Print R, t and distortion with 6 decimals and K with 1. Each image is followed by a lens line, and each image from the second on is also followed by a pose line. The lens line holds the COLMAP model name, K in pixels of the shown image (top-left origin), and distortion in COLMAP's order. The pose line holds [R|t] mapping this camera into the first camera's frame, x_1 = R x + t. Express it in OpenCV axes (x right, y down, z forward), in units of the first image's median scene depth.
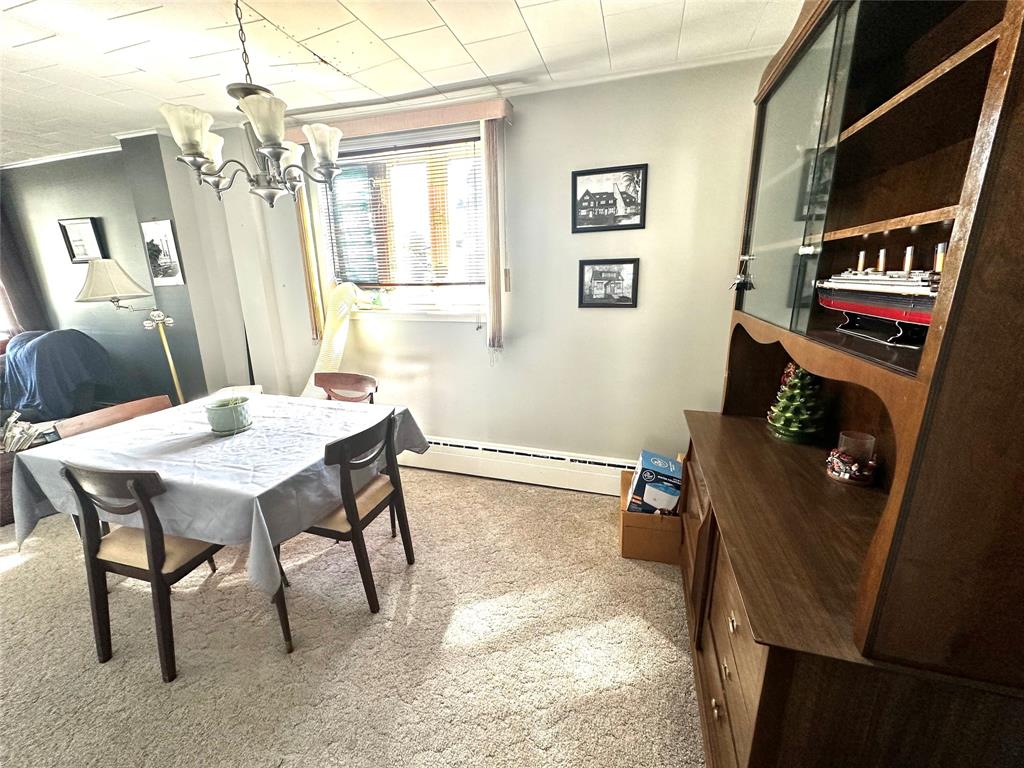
lens RADIAL K [[407.4, 0, 511.5], [0, 407.4, 384.3], [0, 0, 1]] dist [-0.003009, 0.000483]
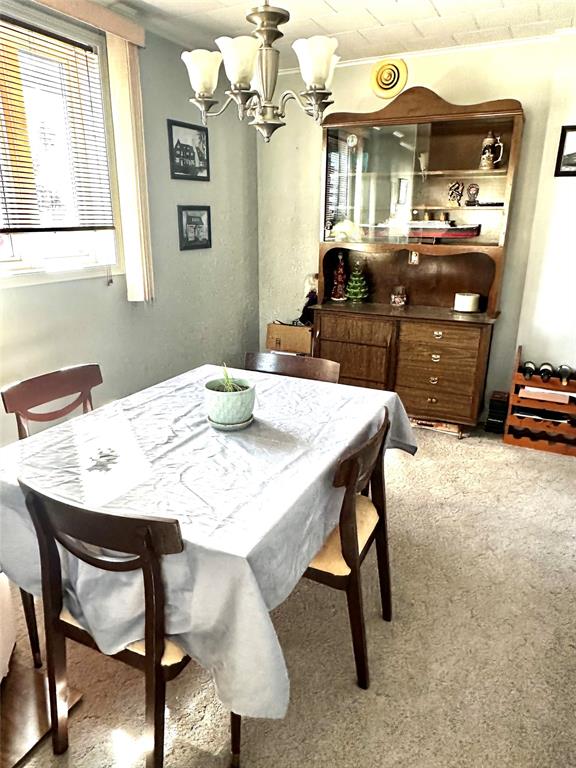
lens RADIAL K [[523.9, 0, 286.8], [0, 523.9, 382.9], [0, 0, 1]] dist [0.002063, 0.002509]
pose [[0.164803, -0.281439, 0.945321, -1.260782], [0.248995, 0.939255, 0.236224, -0.128124], [-0.954380, 0.196450, 0.224869, 0.538399]]
